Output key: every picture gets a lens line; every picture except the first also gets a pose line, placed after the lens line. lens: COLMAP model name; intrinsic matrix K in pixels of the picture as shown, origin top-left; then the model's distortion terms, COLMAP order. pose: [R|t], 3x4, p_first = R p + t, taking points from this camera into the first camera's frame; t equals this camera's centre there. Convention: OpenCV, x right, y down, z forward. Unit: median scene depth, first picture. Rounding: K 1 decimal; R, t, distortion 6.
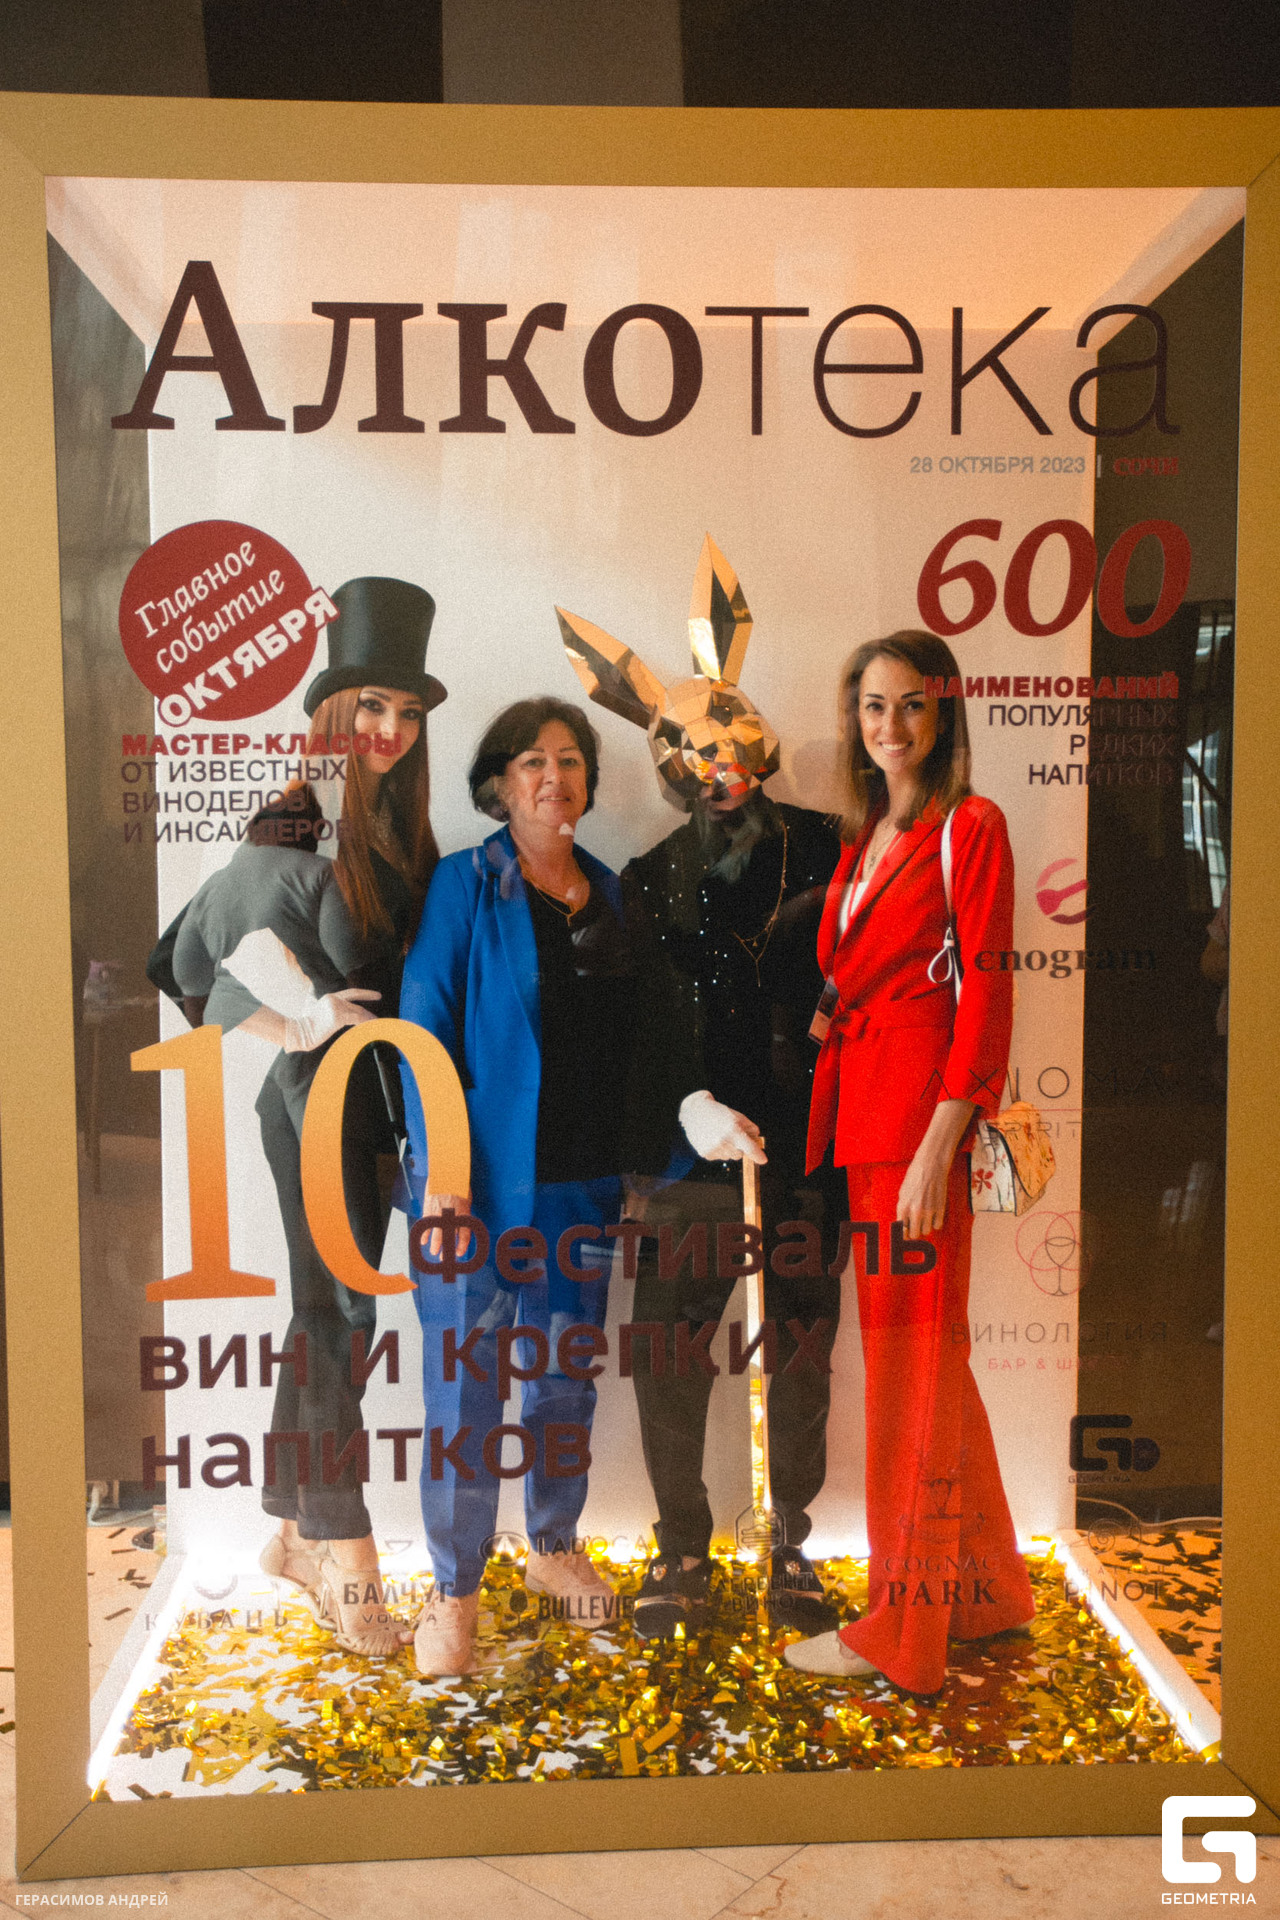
lens RADIAL K [[1806.2, 0, 640.0], [0, 1806.2, 960.0], [0, 0, 1]] dist [0.001349, 0.107028]
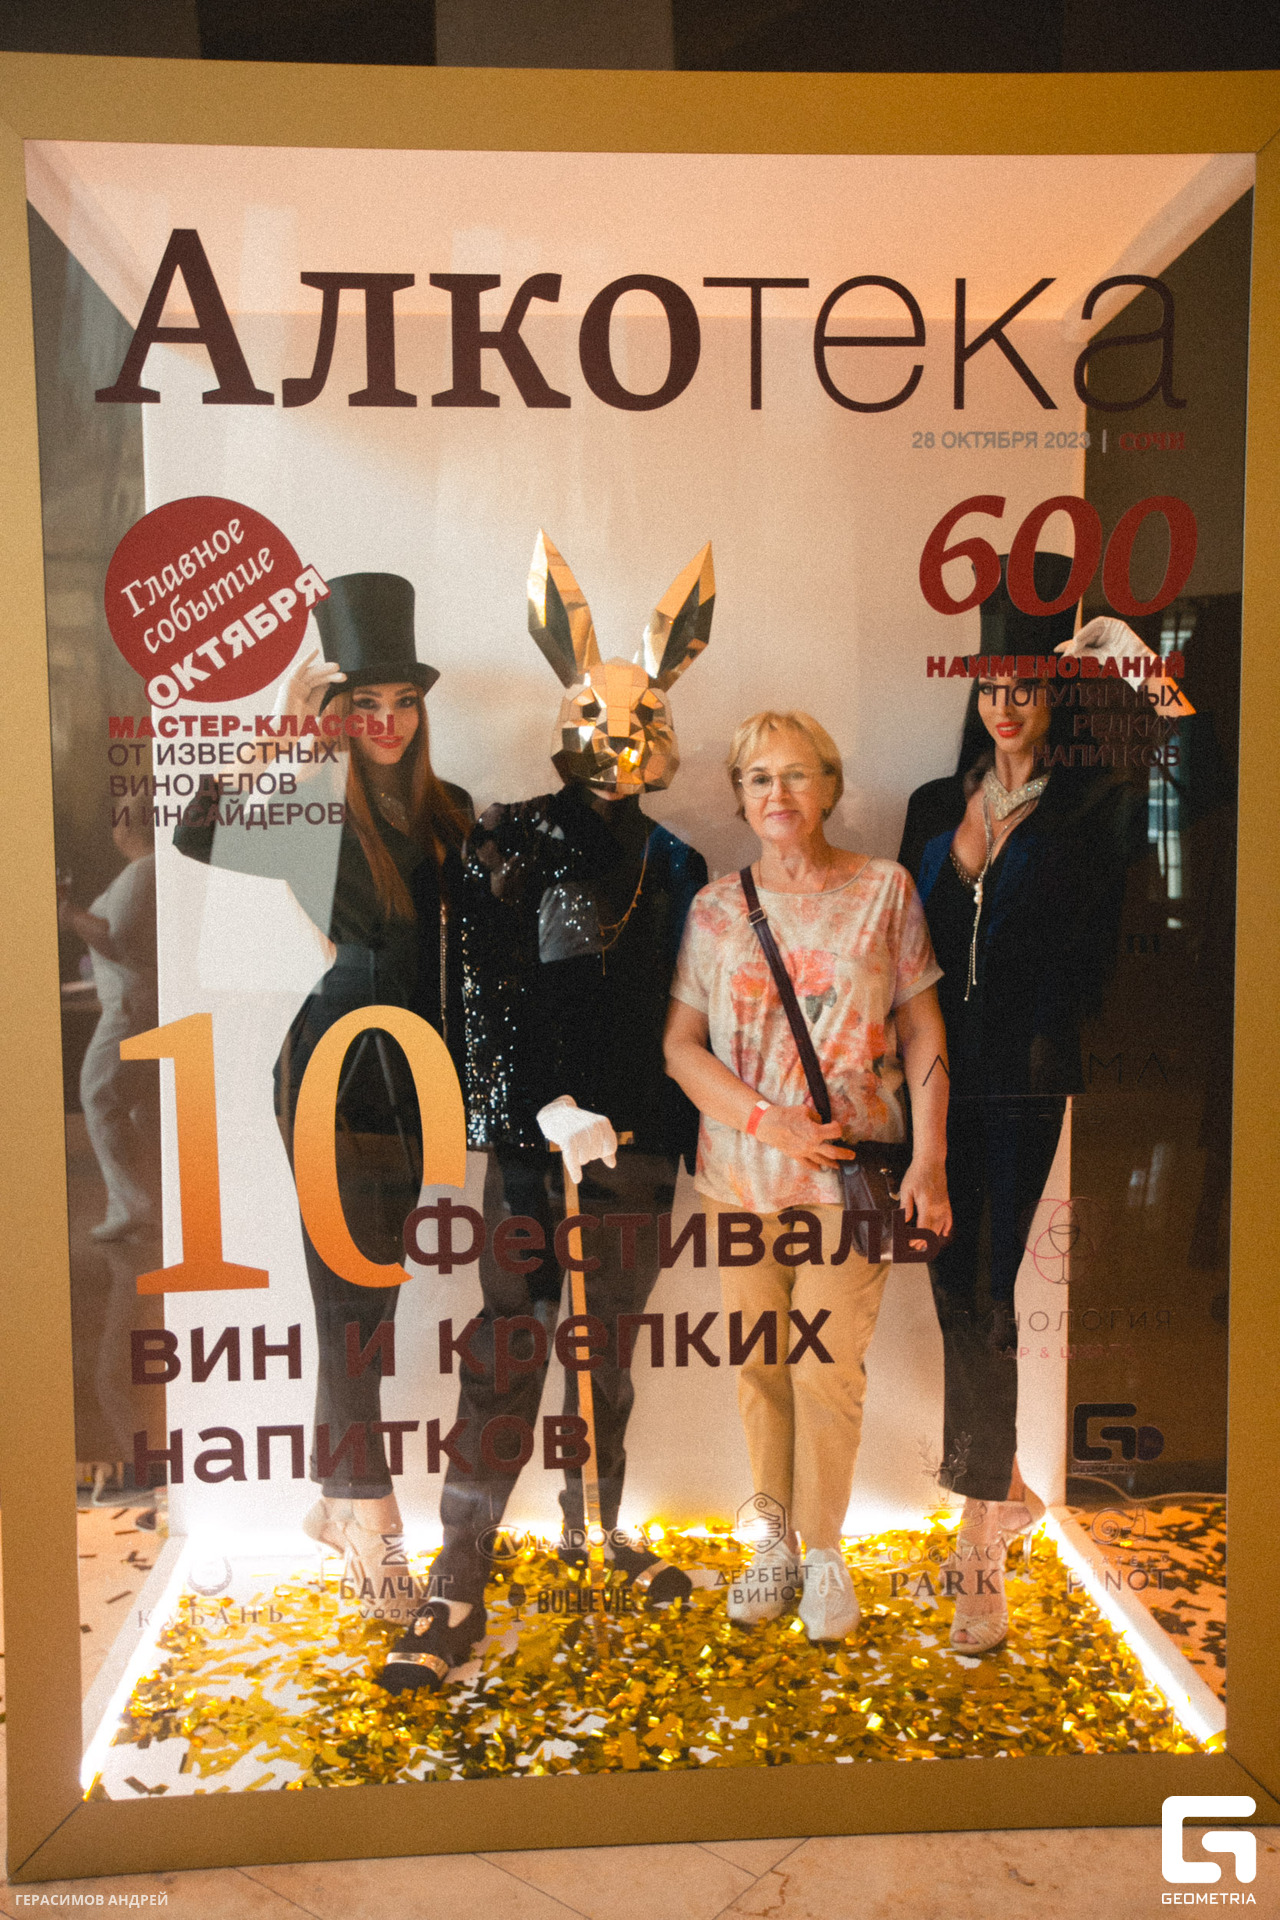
lens RADIAL K [[1674.2, 0, 637.1], [0, 1674.2, 962.6], [0, 0, 1]] dist [-0.011898, 0.117203]
pose [[0.999977, -0.002975, 0.006117, -0.006330], [0.002932, 0.999971, 0.007030, 0.003002], [-0.006138, -0.007012, 0.999957, 0.090644]]
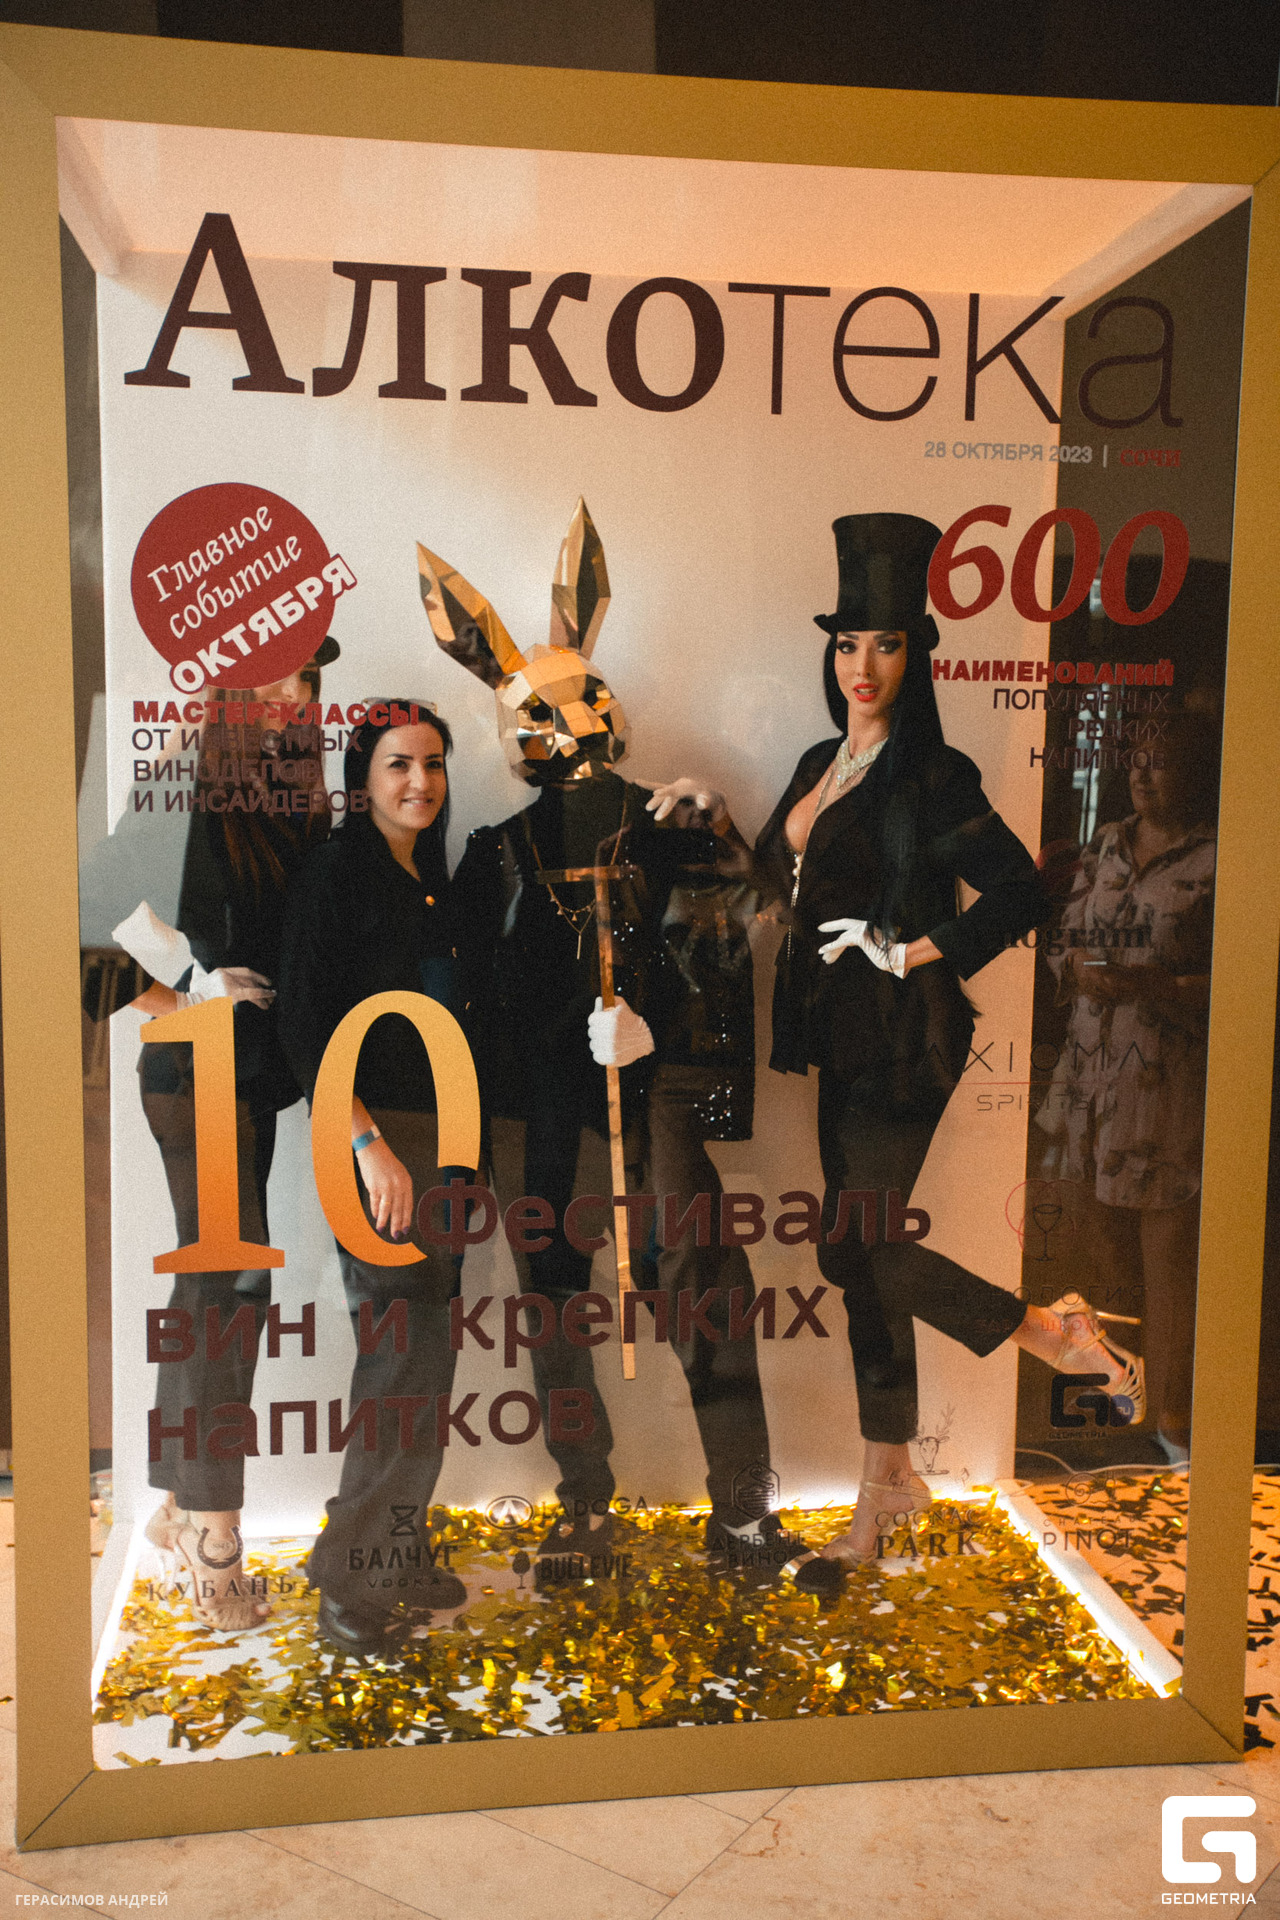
lens RADIAL K [[1892.4, 0, 637.7], [0, 1892.4, 968.0], [0, 0, 1]] dist [0.006221, 0.137806]
pose [[0.995228, 0.007933, 0.097253, -0.112392], [-0.012047, 0.999054, 0.041783, -0.025959], [-0.096829, -0.042755, 0.994382, -0.053991]]
